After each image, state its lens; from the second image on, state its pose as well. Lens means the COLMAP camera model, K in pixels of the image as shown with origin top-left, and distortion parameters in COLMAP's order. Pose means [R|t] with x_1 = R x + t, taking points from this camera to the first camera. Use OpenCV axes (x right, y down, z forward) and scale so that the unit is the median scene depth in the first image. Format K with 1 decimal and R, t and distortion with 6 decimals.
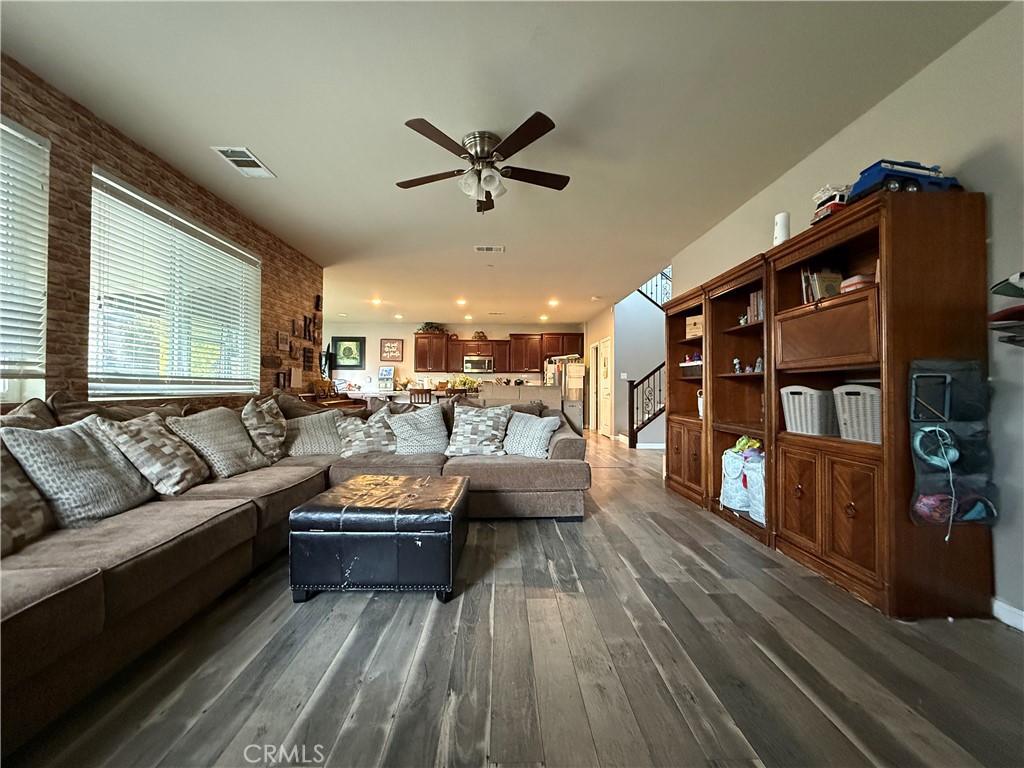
lens RADIAL K [[407.9, 0, 514.8], [0, 407.9, 384.1], [0, 0, 1]] dist [0.001107, -0.000391]
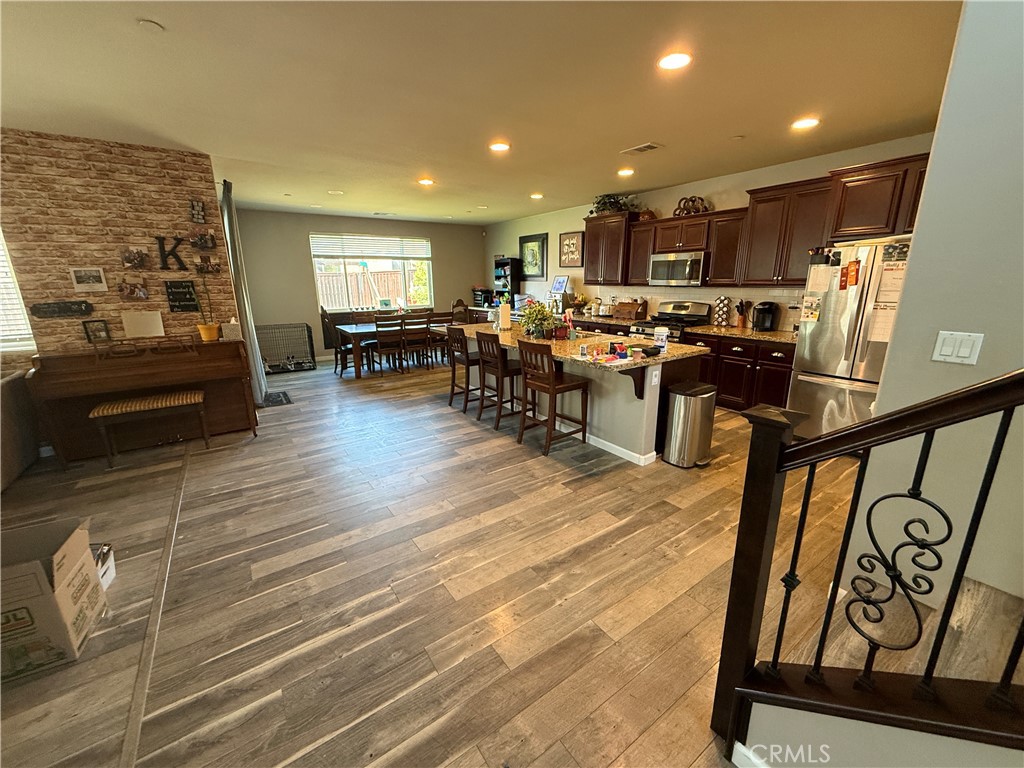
lens RADIAL K [[407.9, 0, 511.1], [0, 407.9, 384.7], [0, 0, 1]] dist [0.001107, -0.000391]
pose [[0.541061, 0.202708, -0.816188, 0.565959], [0.018046, 0.967494, 0.252249, -0.098598], [0.840790, -0.151211, 0.519815, 1.311974]]
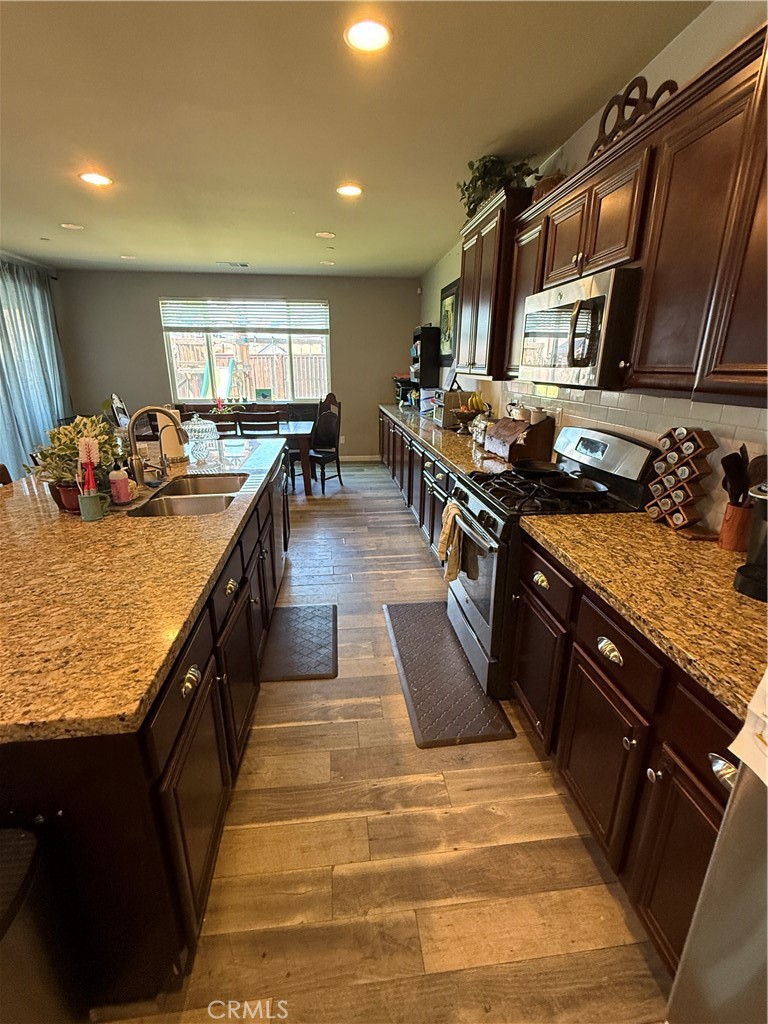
lens RADIAL K [[457.6, 0, 385.7], [0, 457.6, 513.7], [0, 0, 1]] dist [0.001186, -0.000228]
pose [[0.077883, 0.305136, -0.949119, 0.256414], [0.003919, 0.951909, 0.306355, -0.086186], [0.996955, -0.027580, 0.072942, 2.171762]]
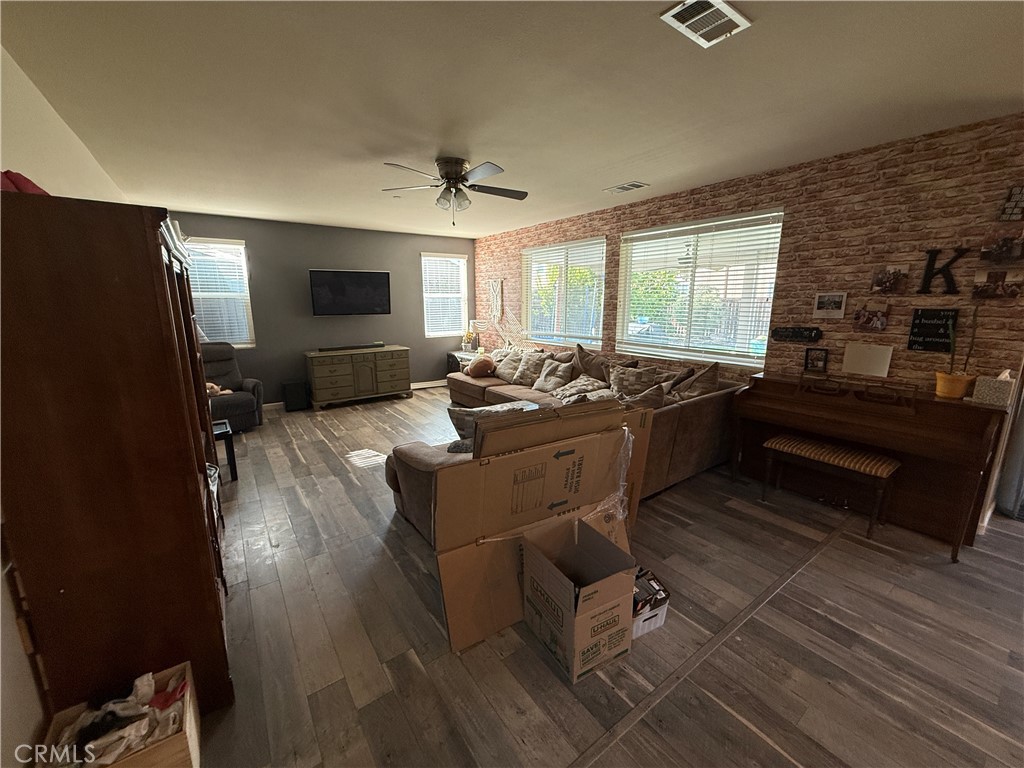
lens RADIAL K [[407.9, 0, 511.0], [0, 407.9, 383.8], [0, 0, 1]] dist [0.001107, -0.000391]
pose [[-0.832265, 0.113511, -0.542633, 0.314726], [0.006064, 0.980619, 0.195832, -0.120539], [0.554345, 0.159694, -0.816823, 1.371274]]
